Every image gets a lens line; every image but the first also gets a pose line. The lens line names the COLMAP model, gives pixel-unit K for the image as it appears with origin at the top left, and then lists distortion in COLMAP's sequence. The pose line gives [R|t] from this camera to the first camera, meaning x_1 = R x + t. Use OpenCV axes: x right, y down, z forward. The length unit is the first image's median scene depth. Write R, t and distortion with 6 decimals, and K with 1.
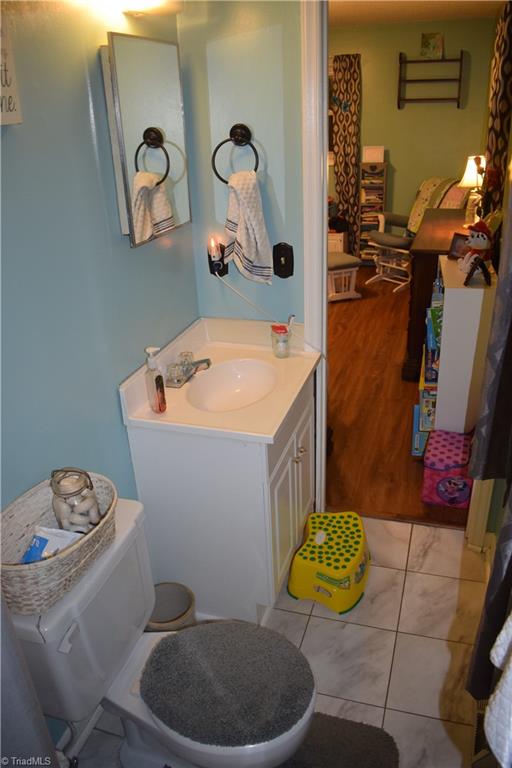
lens RADIAL K [[591.8, 0, 256.8], [0, 591.8, 384.2], [0, 0, 1]] dist [-0.096664, 0.005708]
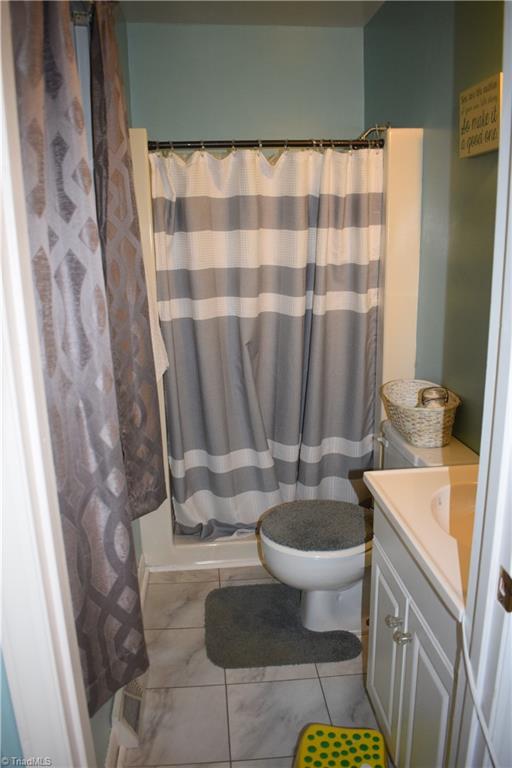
lens RADIAL K [[591.8, 0, 255.9], [0, 591.8, 384.9], [0, 0, 1]] dist [-0.096664, 0.005708]
pose [[-0.916090, 0.166898, -0.364587, 0.459835], [-0.104152, 0.779005, 0.618307, -0.531486], [0.387209, 0.604398, -0.696256, 1.392914]]
